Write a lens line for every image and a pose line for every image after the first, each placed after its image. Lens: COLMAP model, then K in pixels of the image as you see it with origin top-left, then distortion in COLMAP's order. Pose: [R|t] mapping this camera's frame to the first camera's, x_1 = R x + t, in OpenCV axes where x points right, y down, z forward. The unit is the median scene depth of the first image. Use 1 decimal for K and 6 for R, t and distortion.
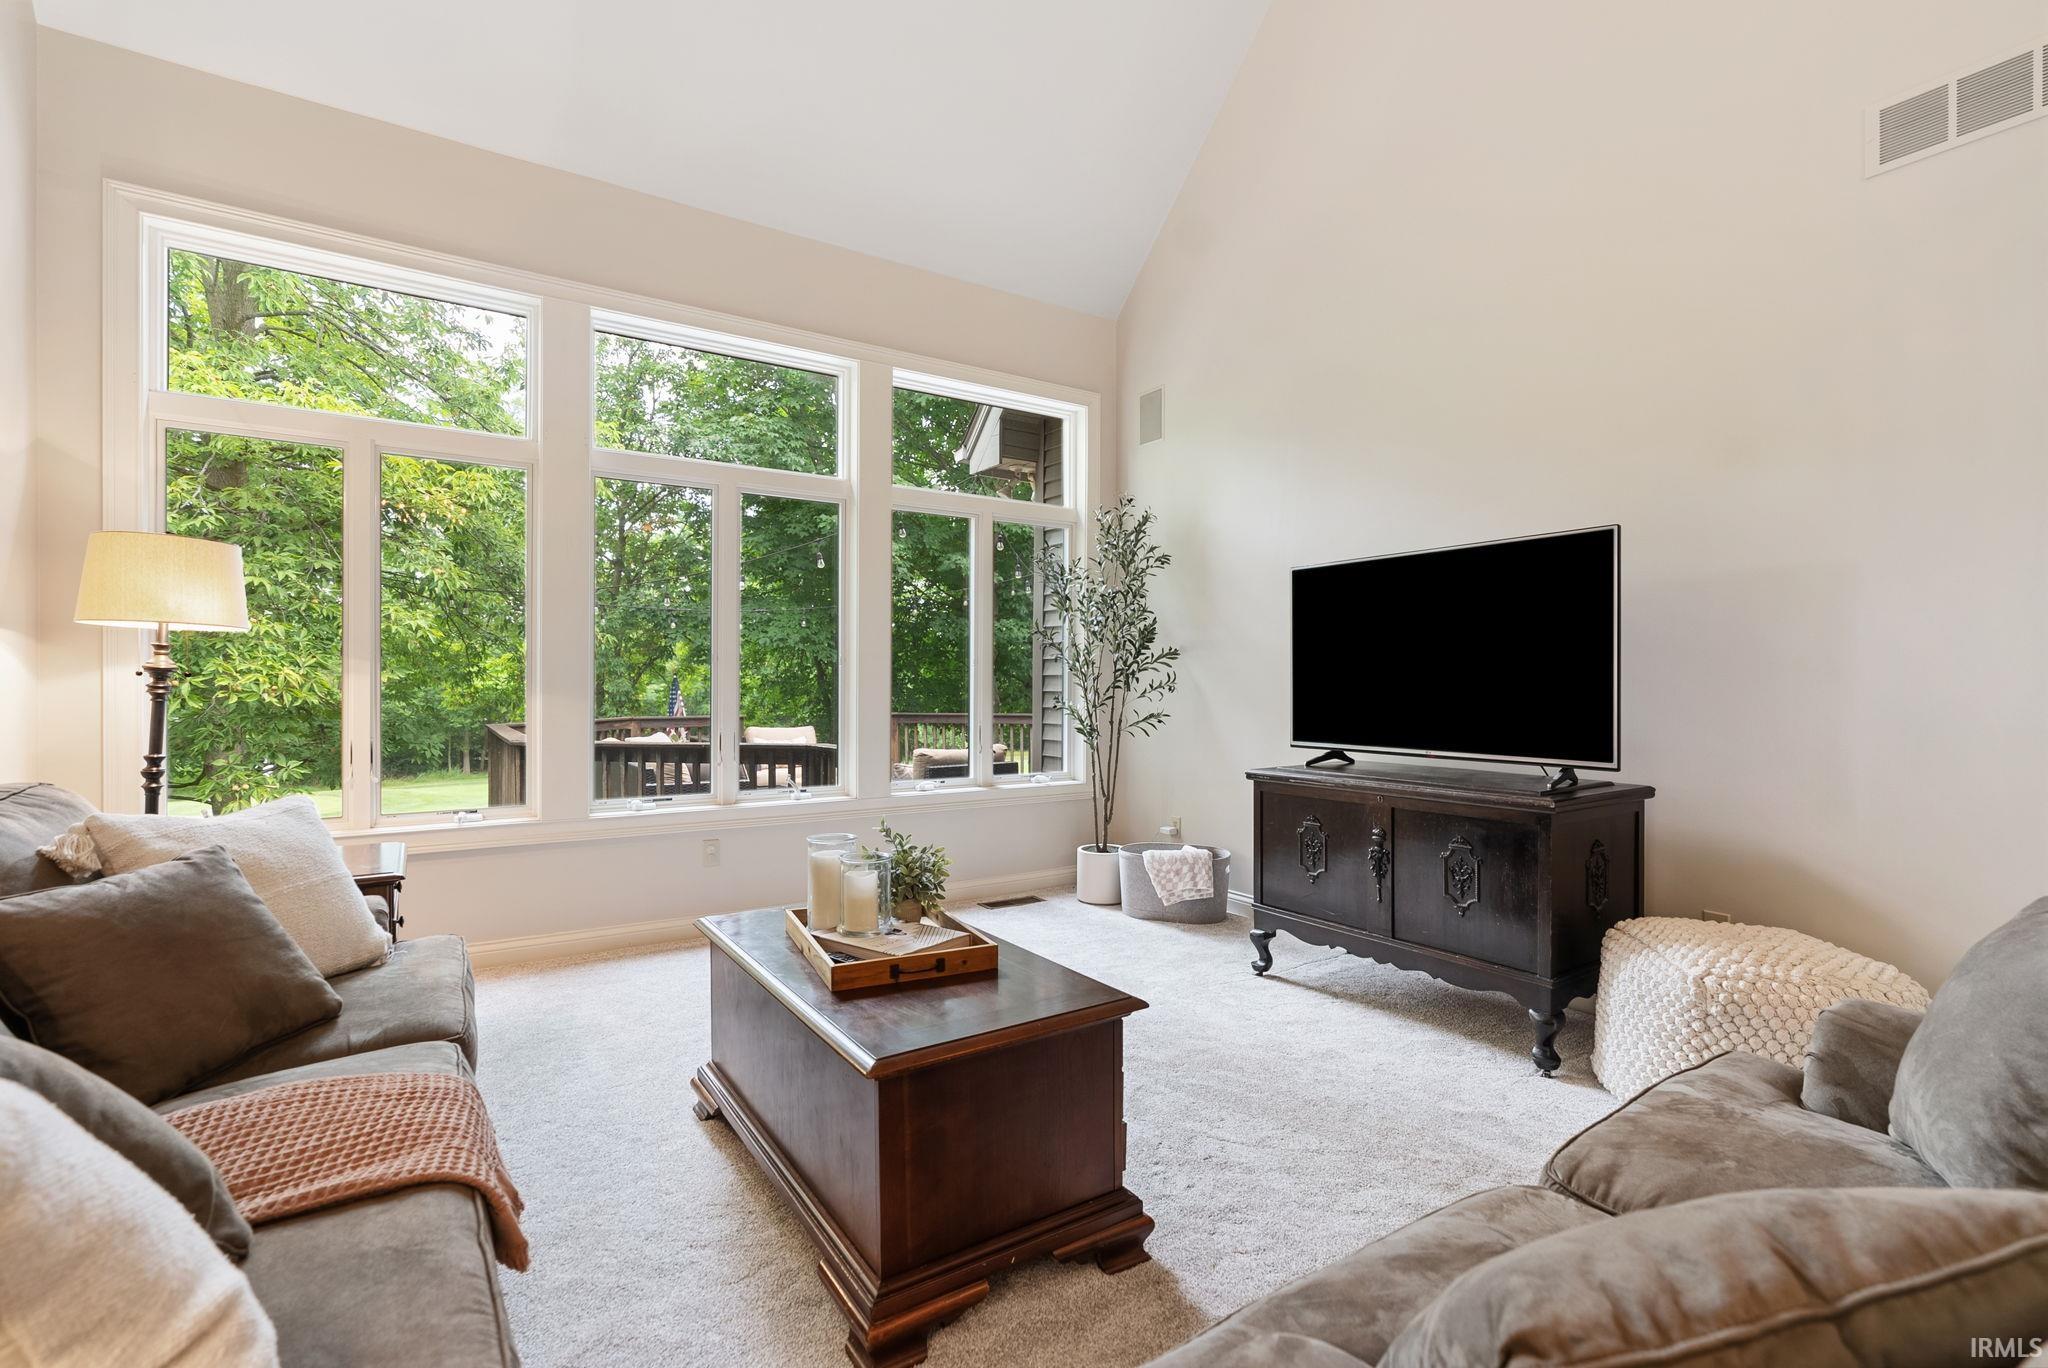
lens RADIAL K [[955.2, 0, 1031.9], [0, 955.2, 692.2], [0, 0, 1]] dist [-0.004873, 0.000287]
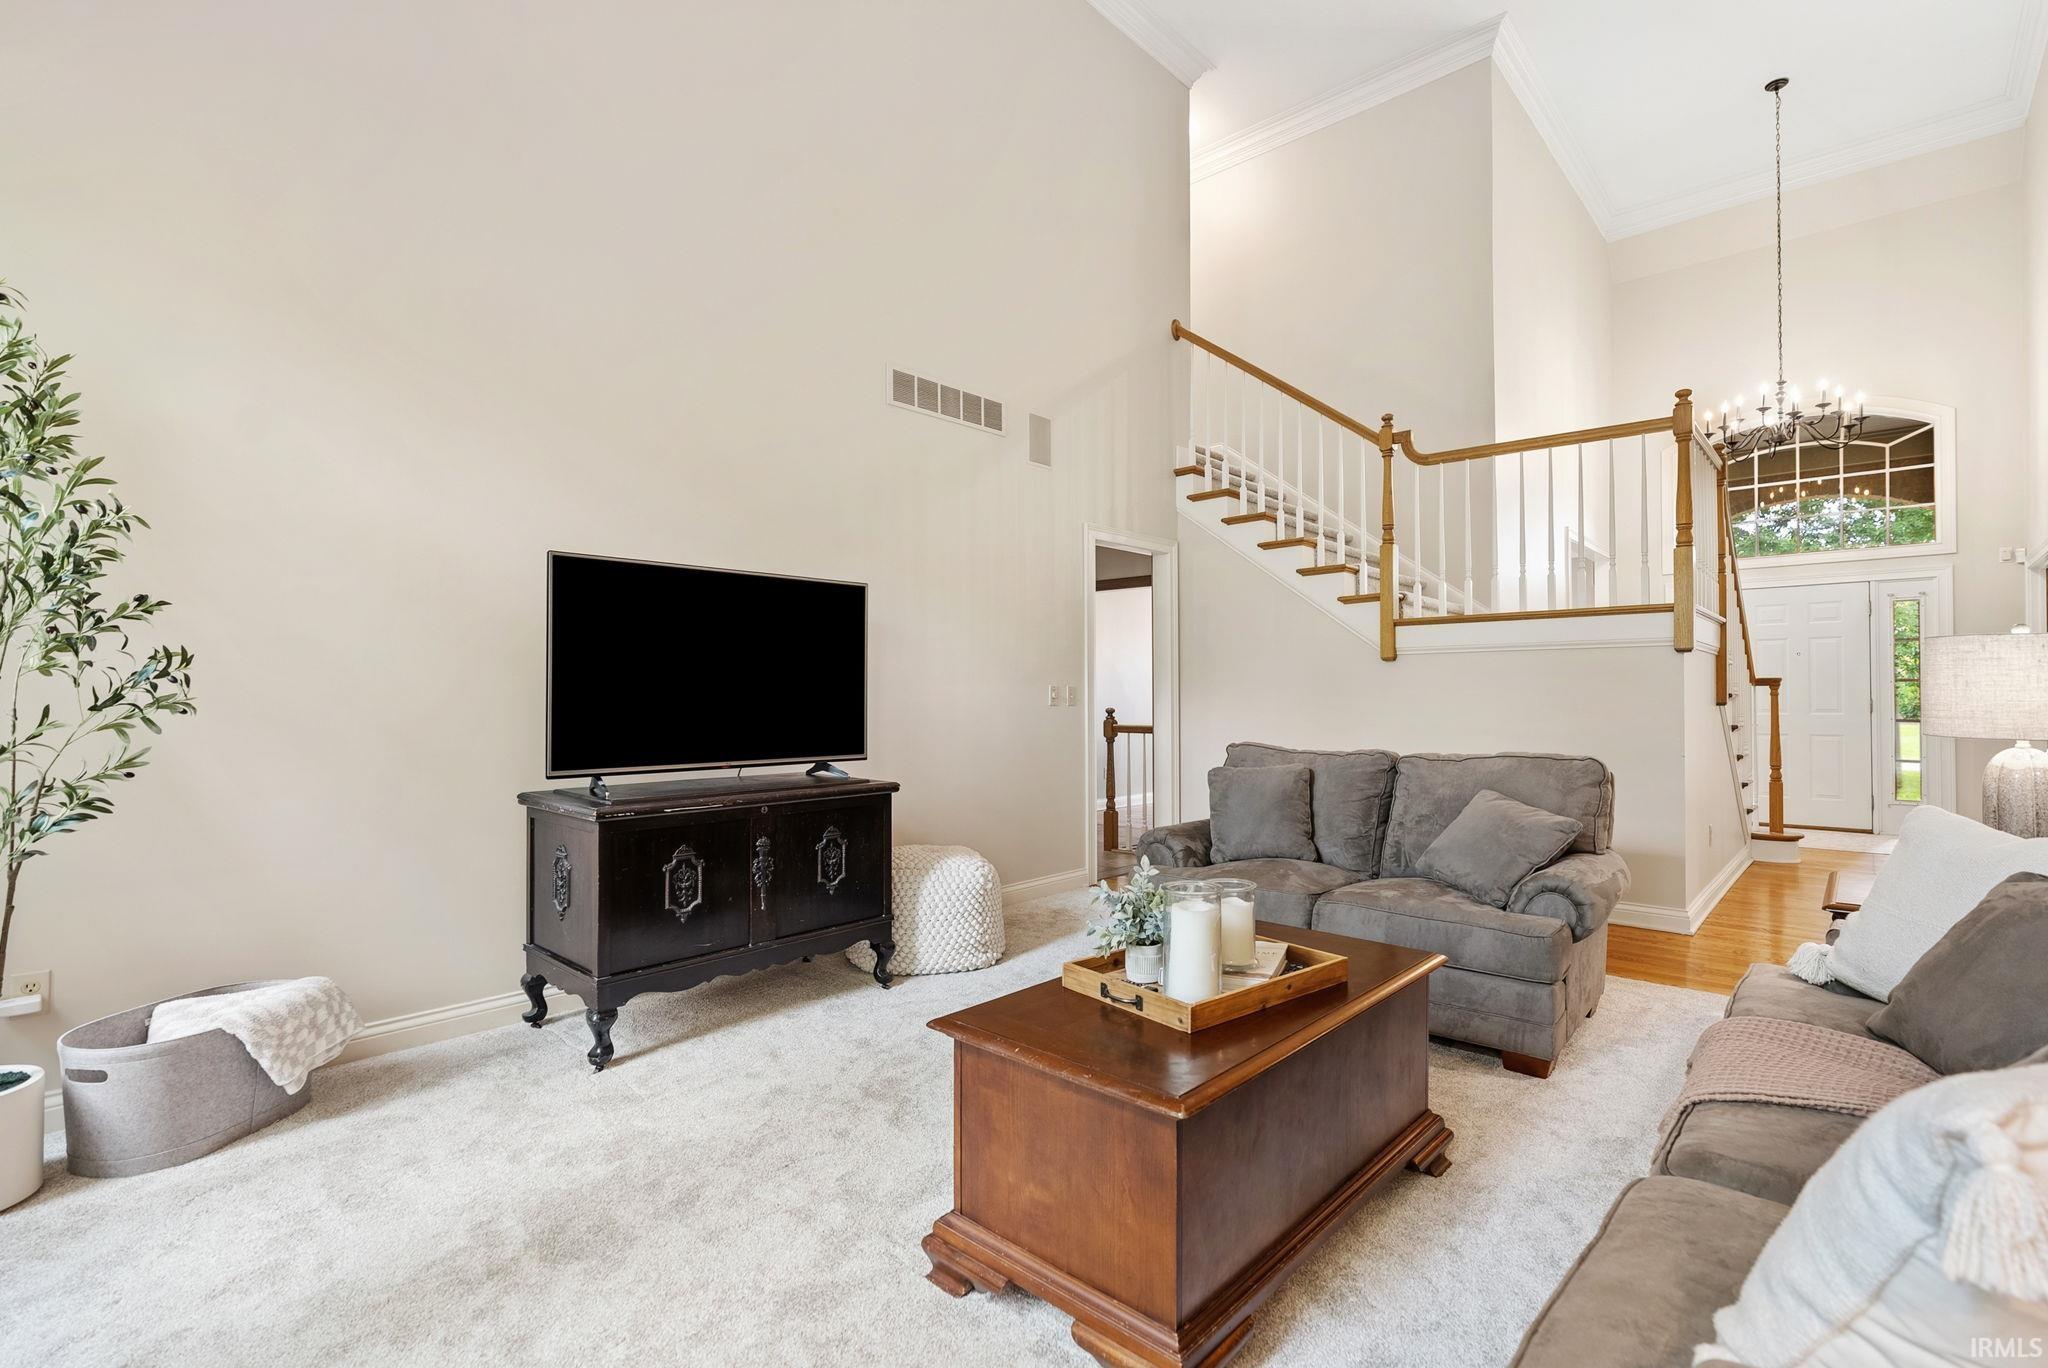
lens RADIAL K [[955.2, 0, 1035.8], [0, 955.2, 686.7], [0, 0, 1]] dist [-0.004873, 0.000287]
pose [[-0.253805, 0.007551, 0.967226, -0.674188], [0.013981, 0.999894, -0.004137, -0.012443], [-0.967154, 0.012473, -0.253884, 0.925459]]
